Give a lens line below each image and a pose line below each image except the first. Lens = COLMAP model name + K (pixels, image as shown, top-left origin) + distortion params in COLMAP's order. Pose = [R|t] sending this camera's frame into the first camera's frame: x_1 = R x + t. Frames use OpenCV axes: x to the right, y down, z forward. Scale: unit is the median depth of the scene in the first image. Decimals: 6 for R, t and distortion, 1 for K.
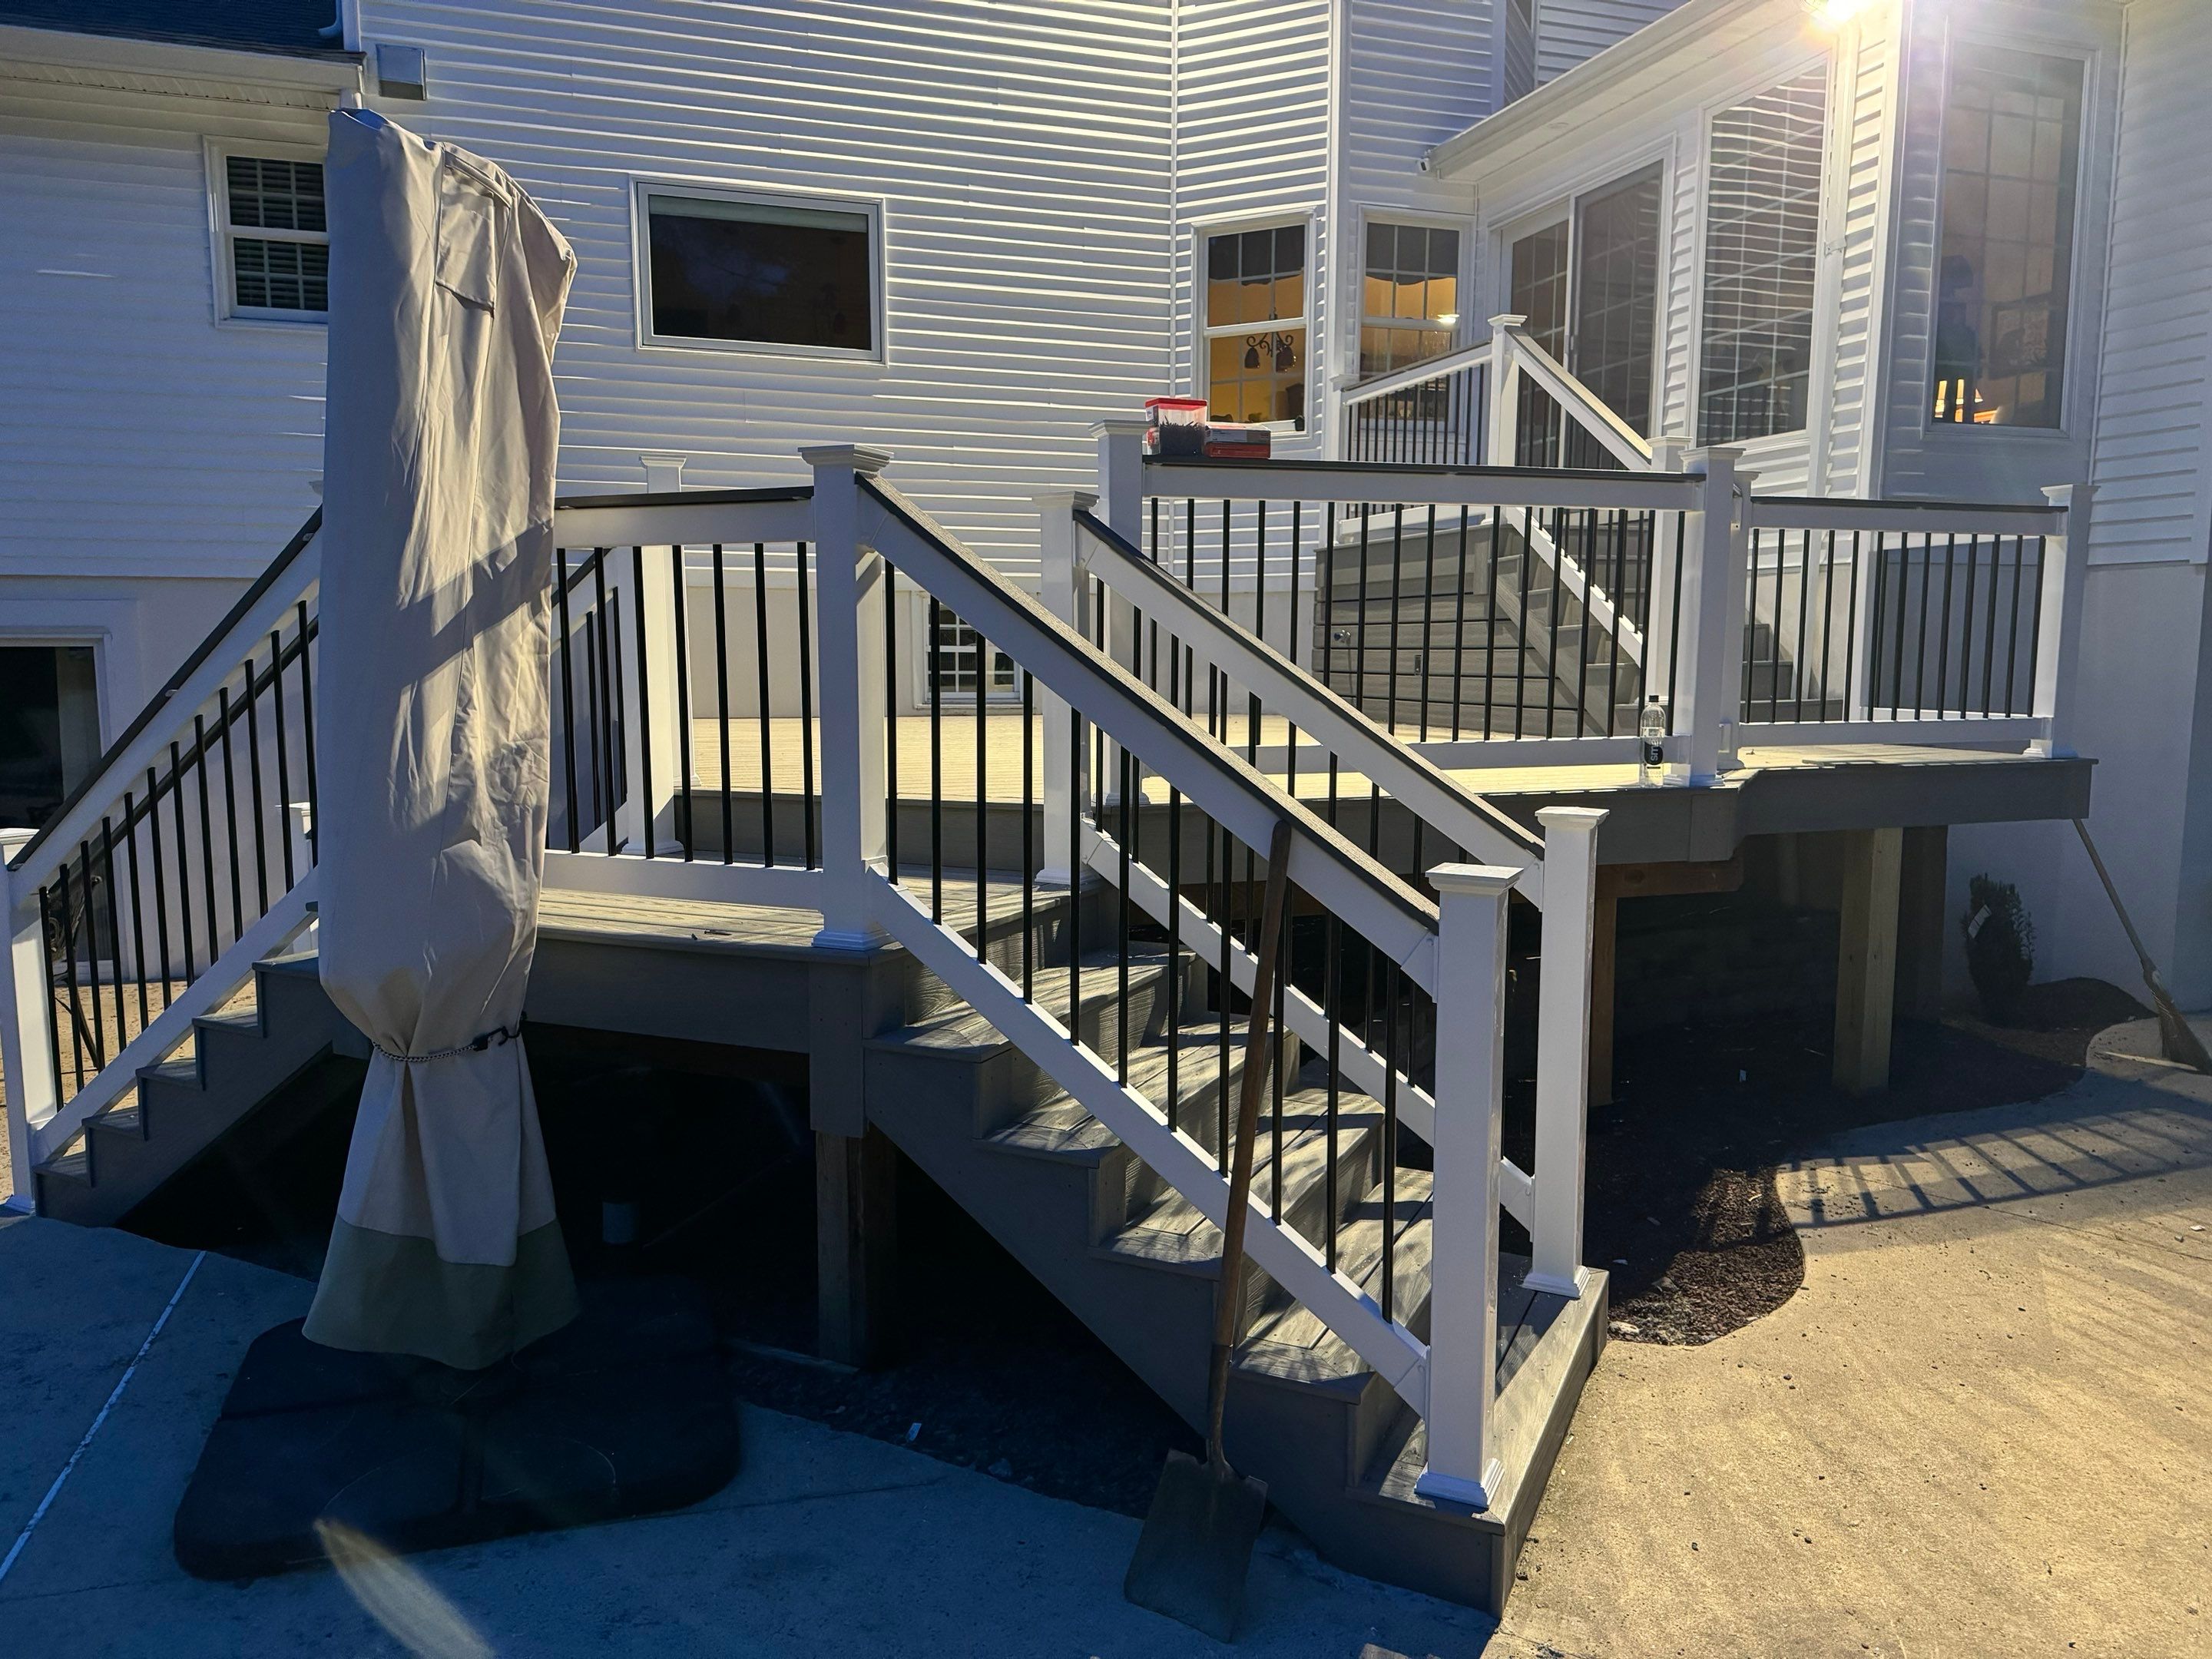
lens RADIAL K [[1536.4, 0, 1117.5], [0, 1536.4, 838.9], [0, 0, 1]] dist [0.054227, -0.057443]
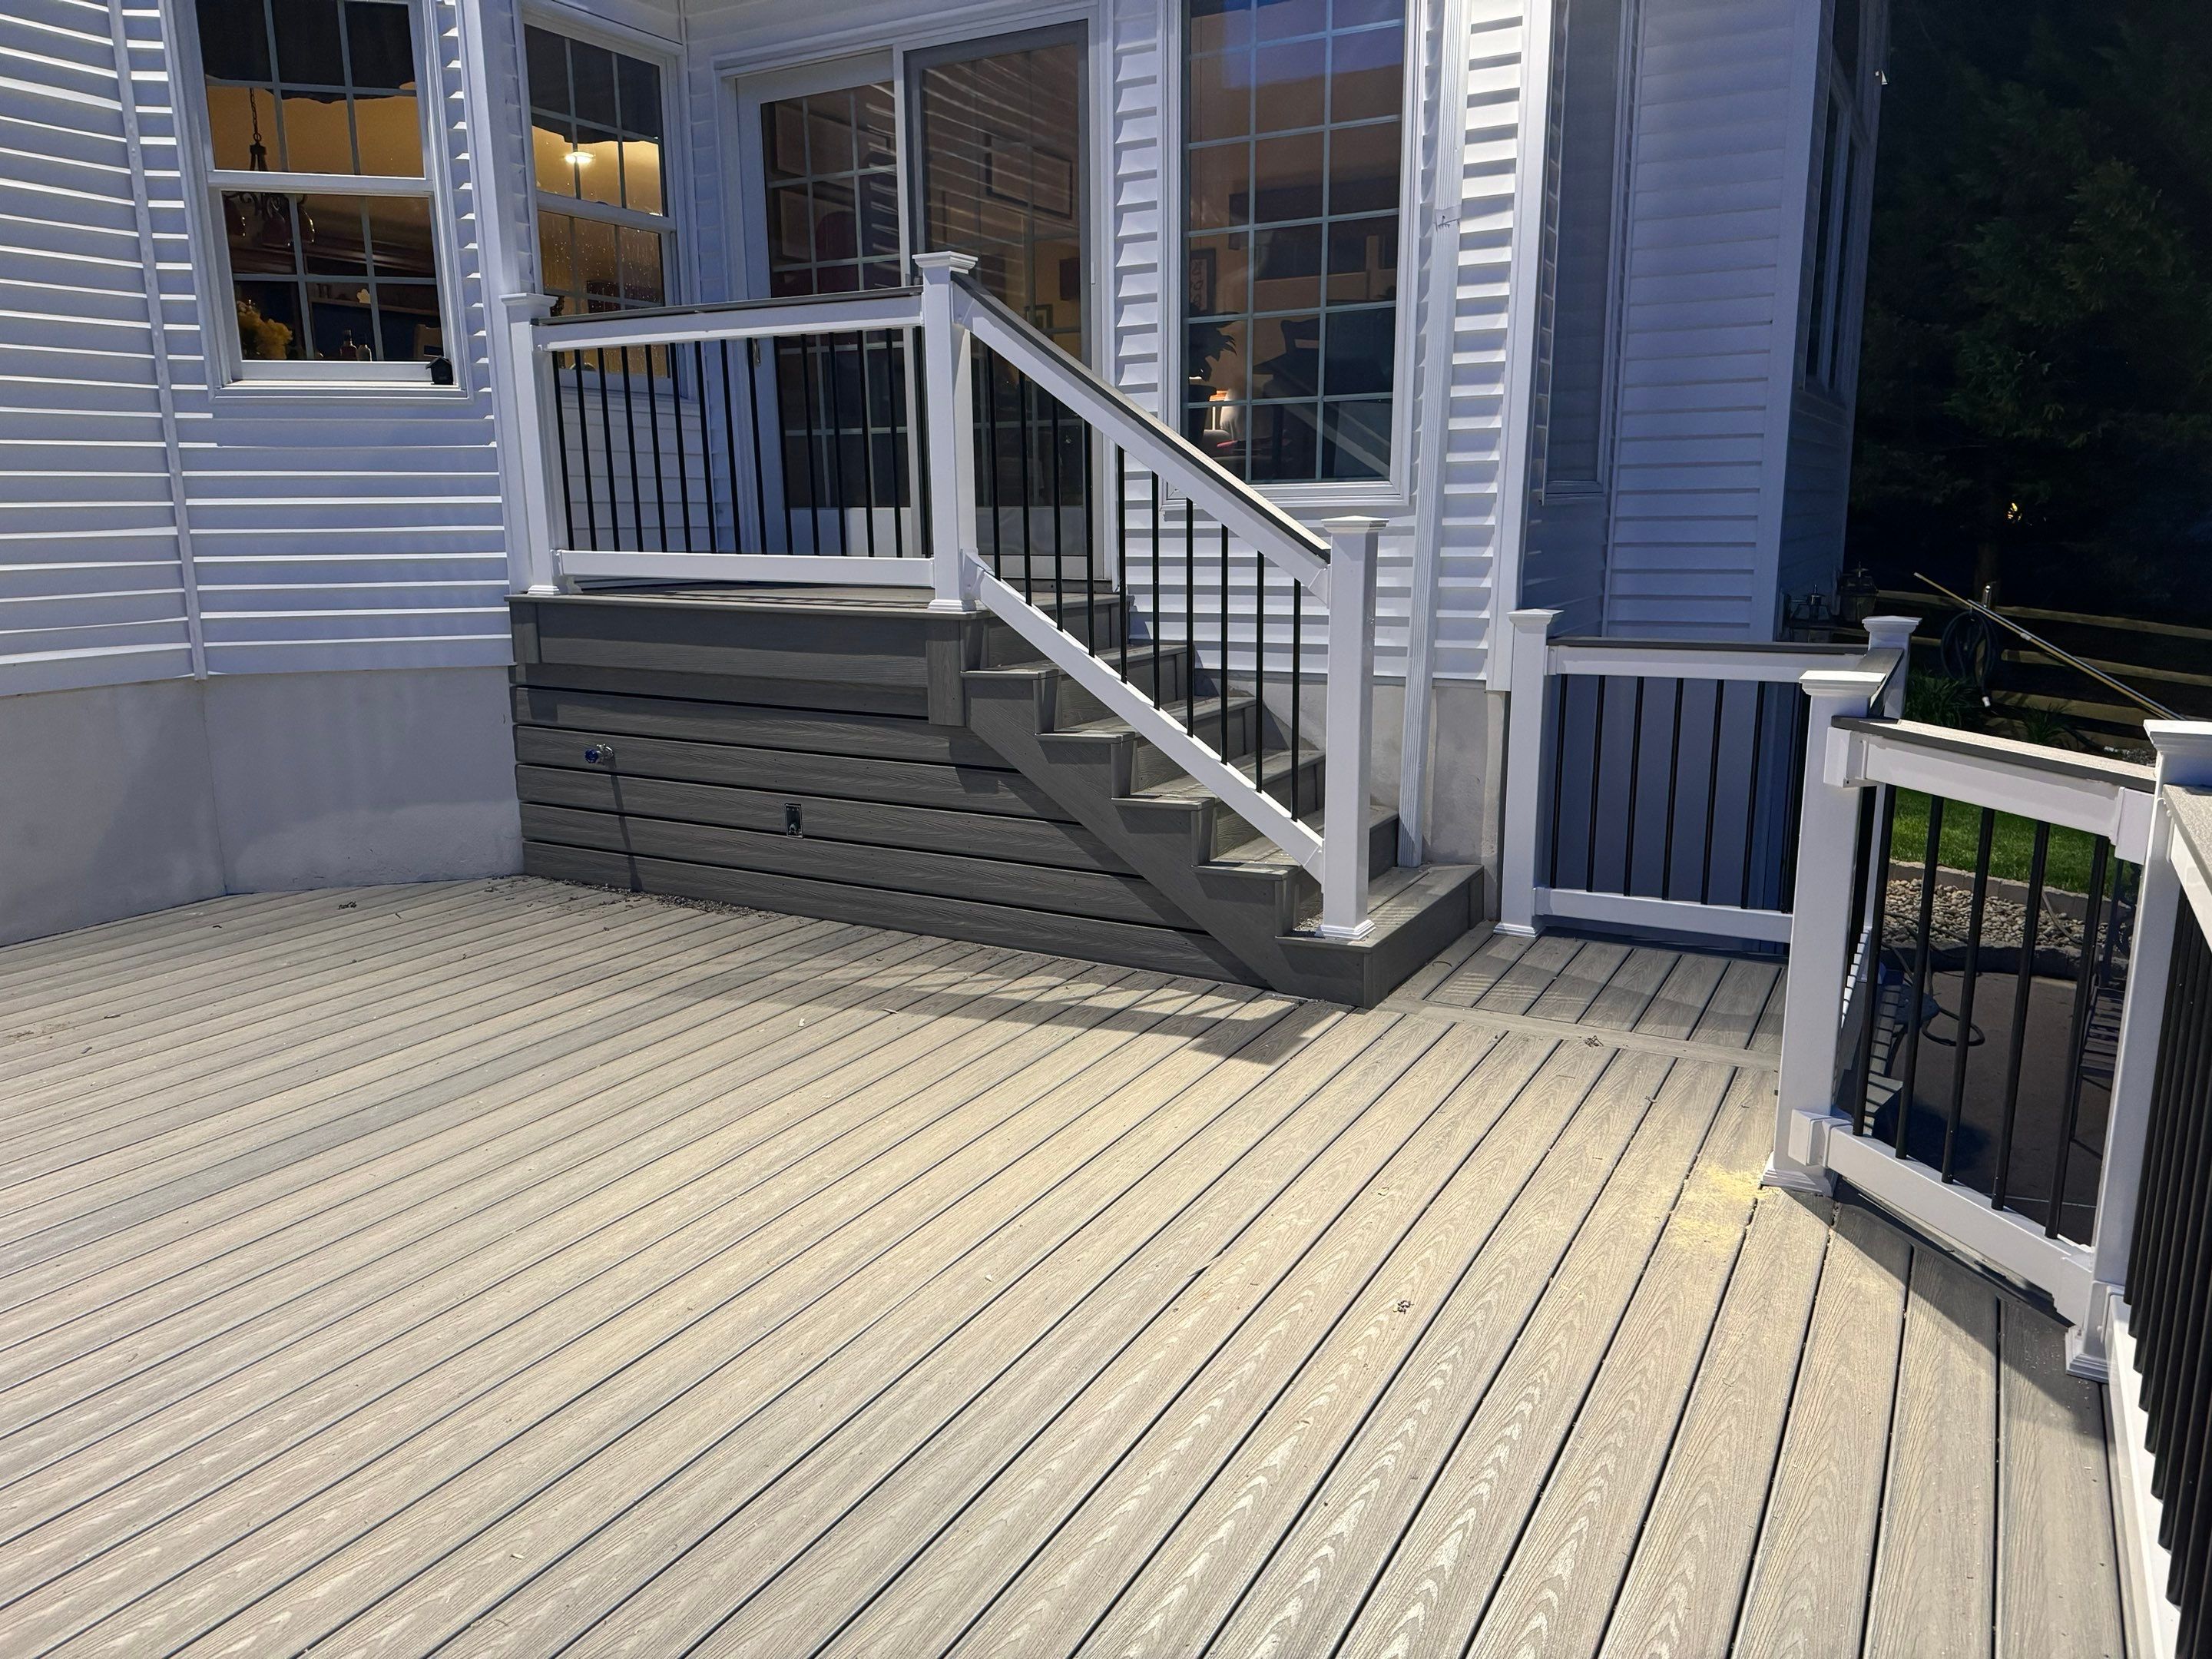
lens RADIAL K [[1536.4, 0, 1110.8], [0, 1536.4, 830.2], [0, 0, 1]] dist [0.054227, -0.057443]
pose [[0.747118, -0.142383, 0.649262, -0.164829], [0.092810, 0.989565, 0.110214, -0.265933], [-0.658180, -0.022085, 0.752537, 0.761613]]
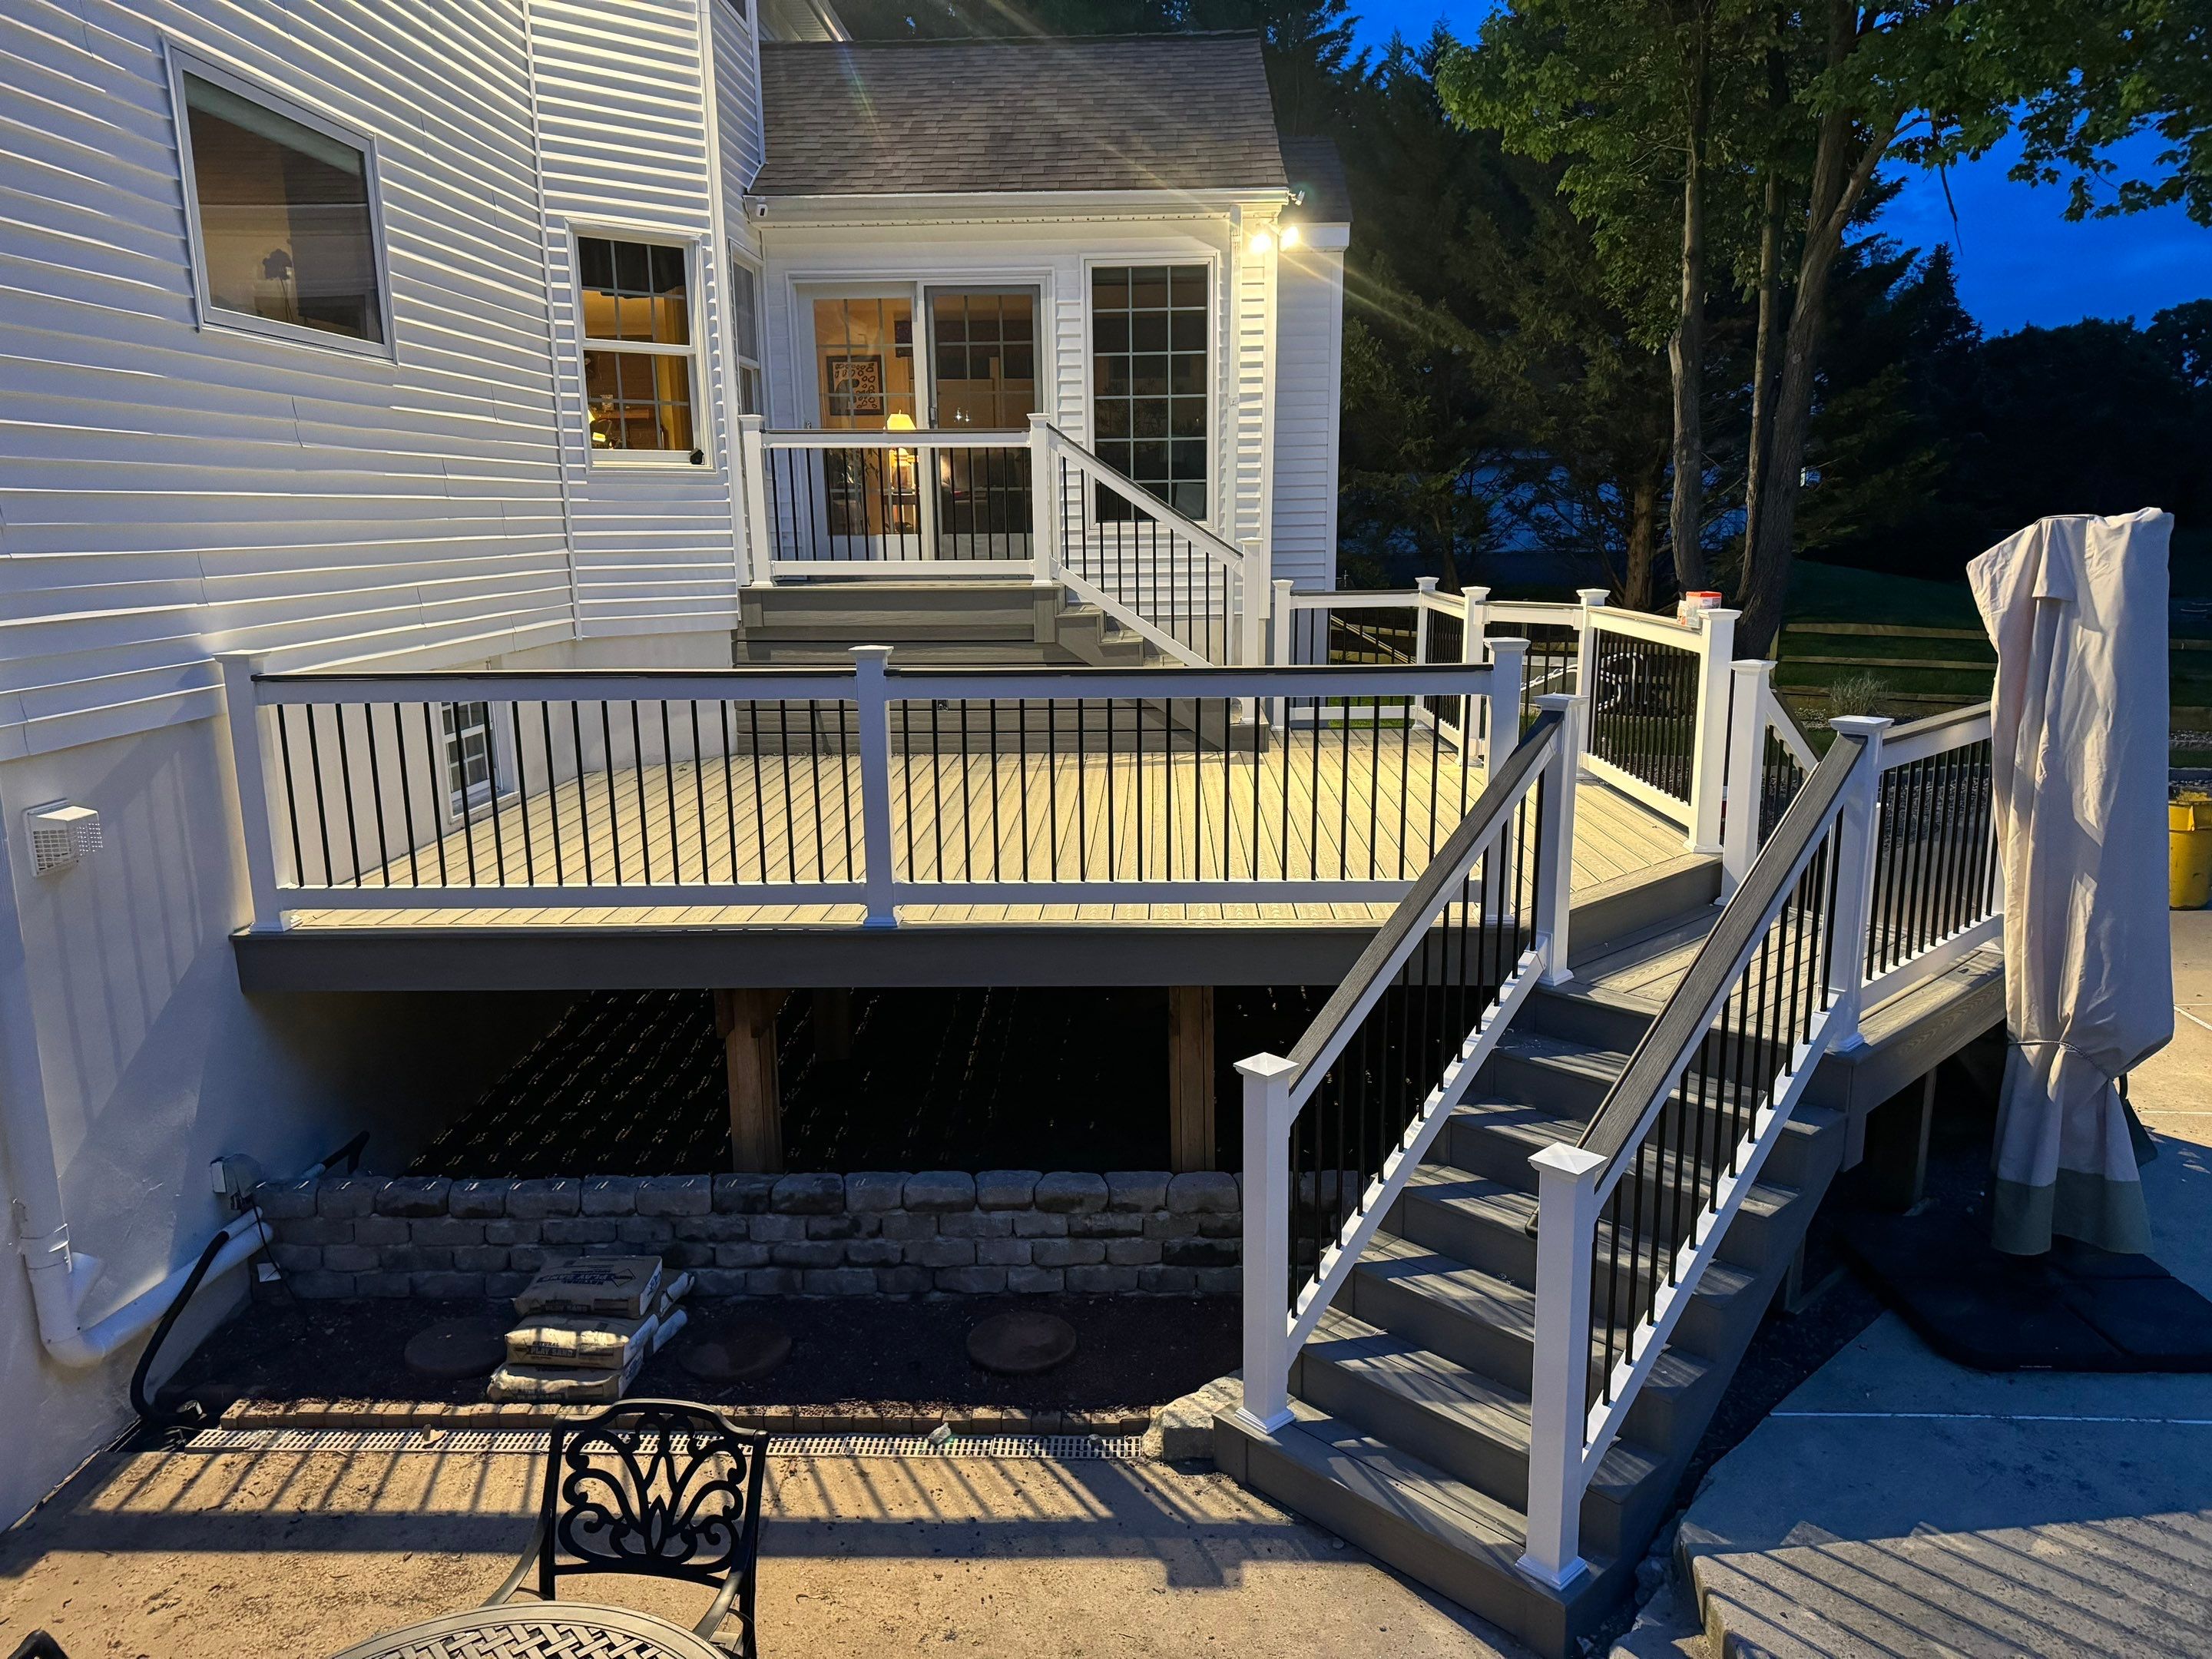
lens RADIAL K [[1536.4, 0, 1113.8], [0, 1536.4, 823.4], [0, 0, 1]] dist [0.054227, -0.057443]
pose [[0.346929, -0.187208, 0.919018, -1.318892], [0.128717, 0.980108, 0.151062, -0.291666], [-0.929017, 0.065885, 0.364125, 0.785104]]
